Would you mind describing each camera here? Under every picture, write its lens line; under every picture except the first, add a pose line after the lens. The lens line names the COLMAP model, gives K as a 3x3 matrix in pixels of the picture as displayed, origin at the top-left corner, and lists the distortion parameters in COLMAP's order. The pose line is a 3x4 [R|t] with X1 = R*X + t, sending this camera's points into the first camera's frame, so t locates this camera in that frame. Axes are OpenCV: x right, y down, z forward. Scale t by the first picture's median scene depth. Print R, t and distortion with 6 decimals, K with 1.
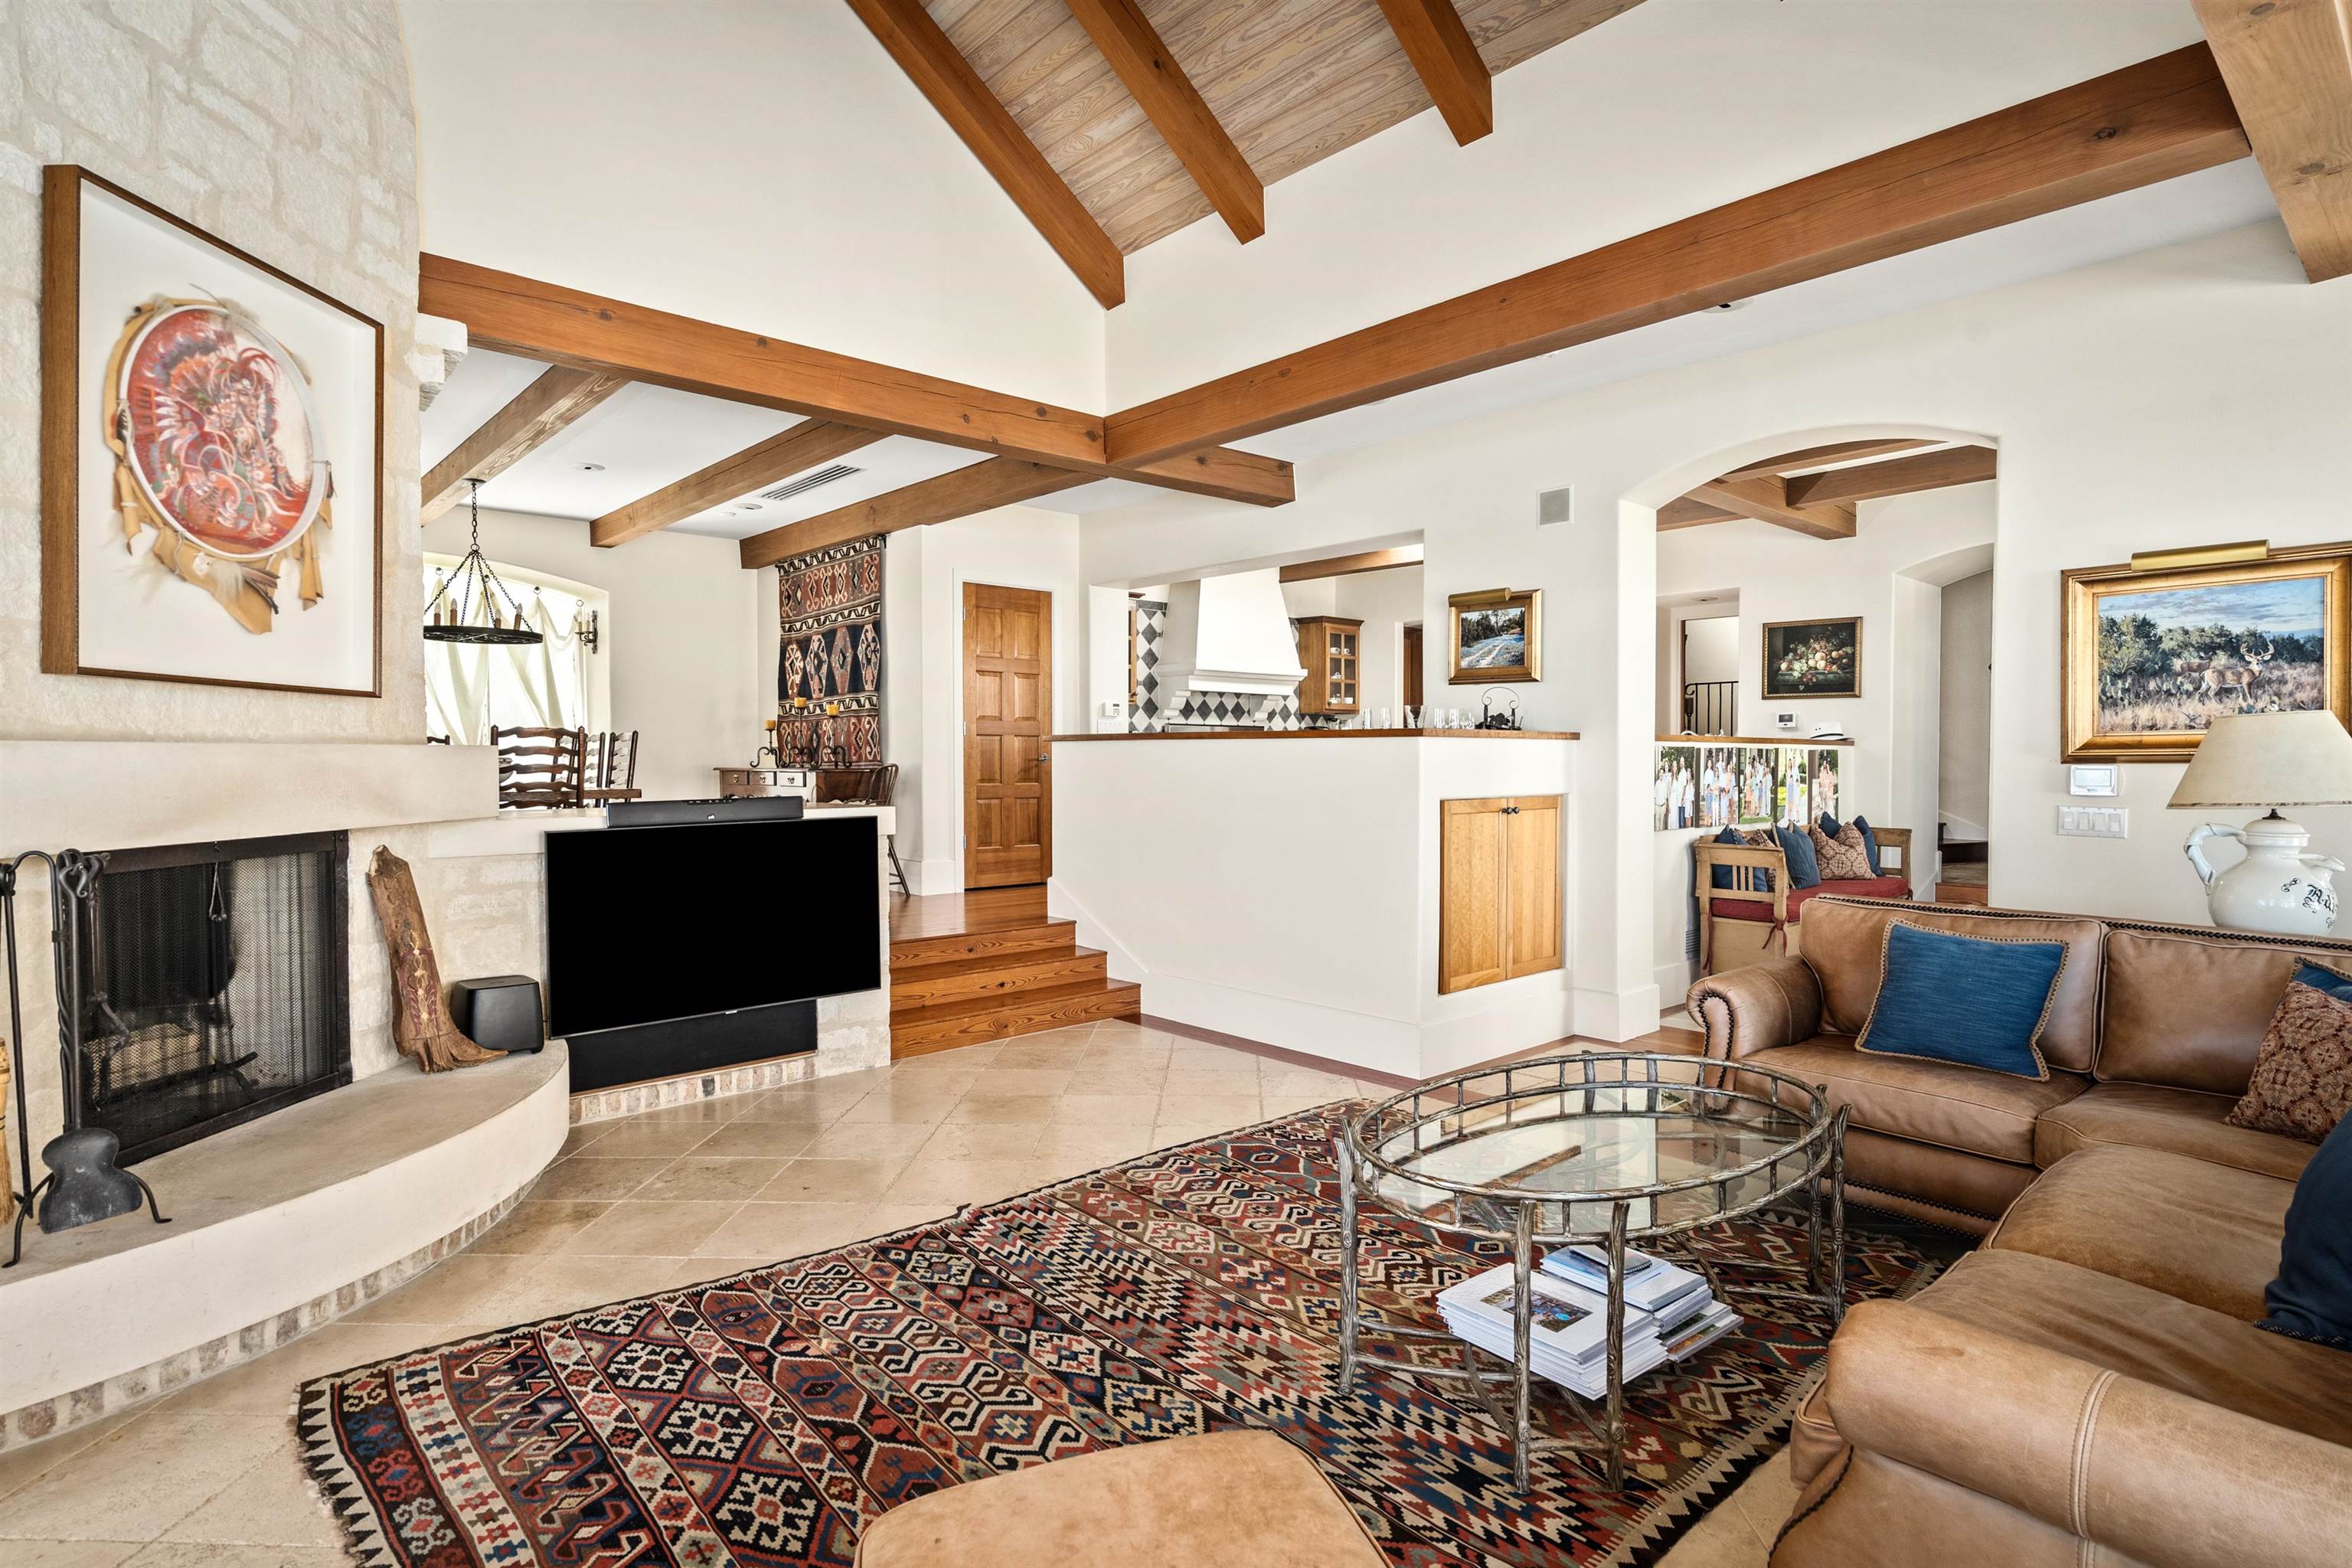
lens RADIAL K [[1196.2, 0, 1165.6], [0, 1196.2, 777.8], [0, 0, 1]] dist [0.006005, 0.000457]
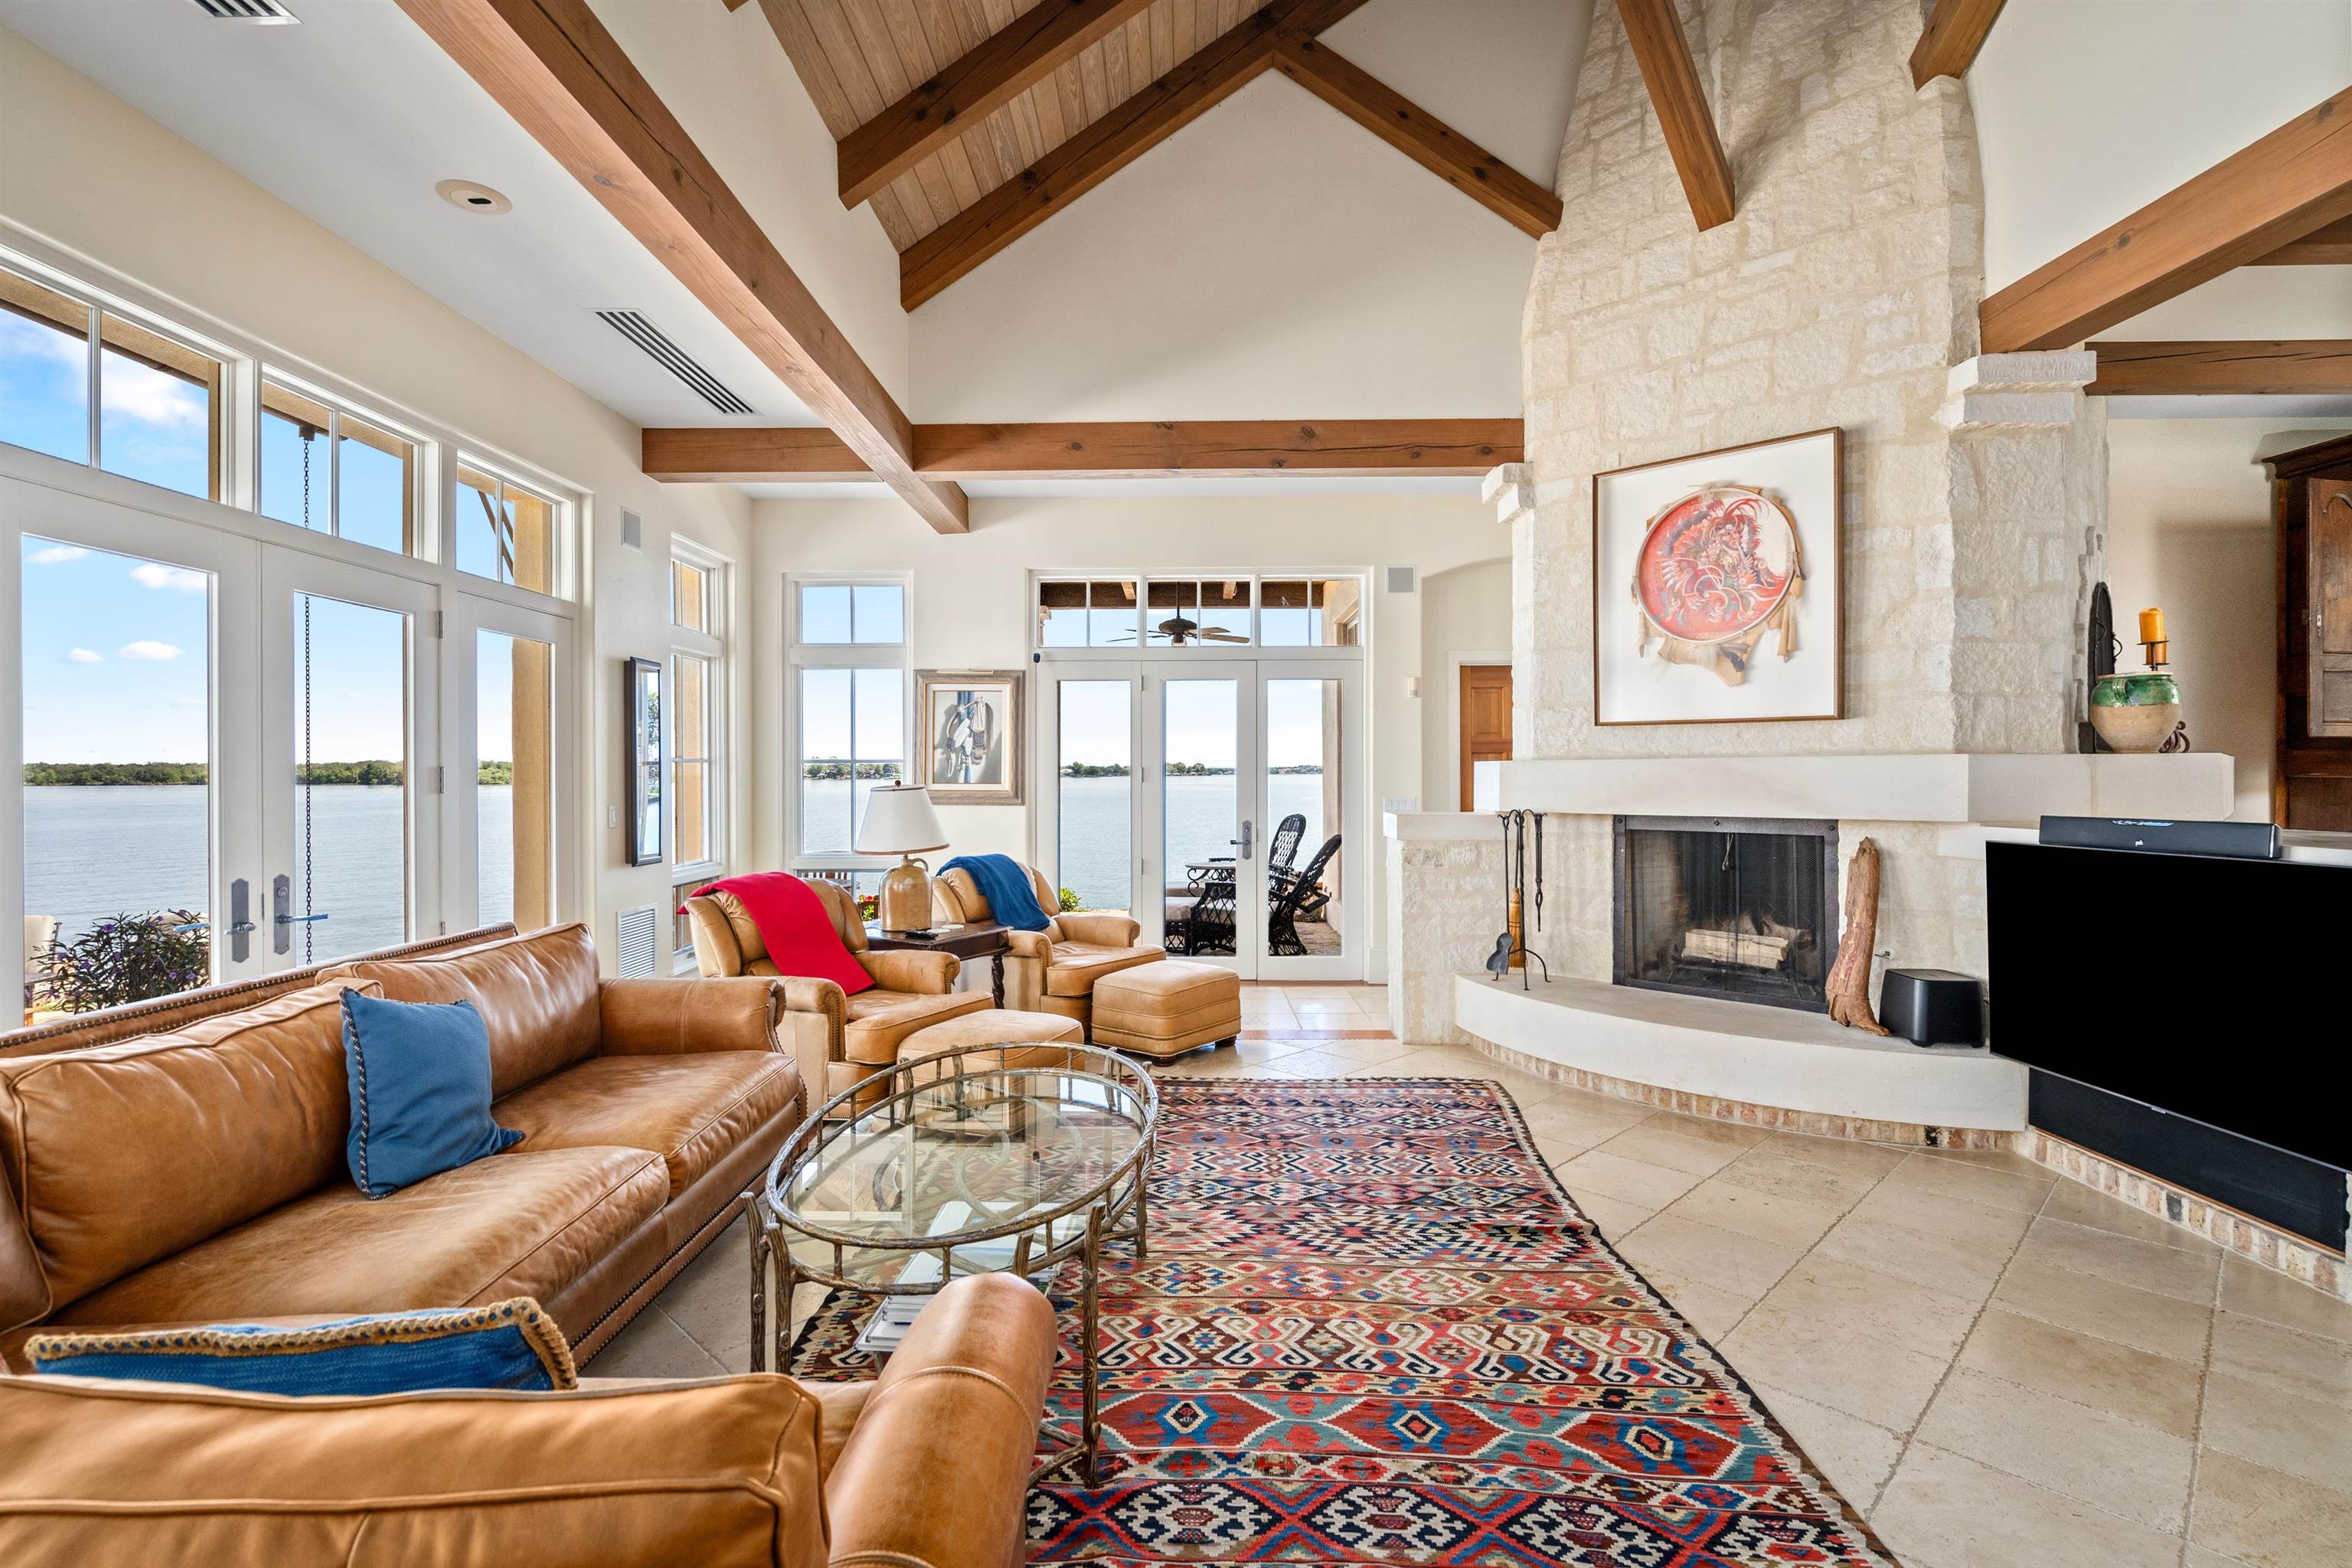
lens RADIAL K [[1075.4, 0, 1167.9], [0, 1075.4, 777.9], [0, 0, 1]] dist [-0.011301, 0.001235]
pose [[-0.674442, 0.006692, -0.738297, 0.749450], [-0.010232, 0.999778, 0.018410, -0.020495], [0.738257, 0.019971, -0.674224, 1.395288]]
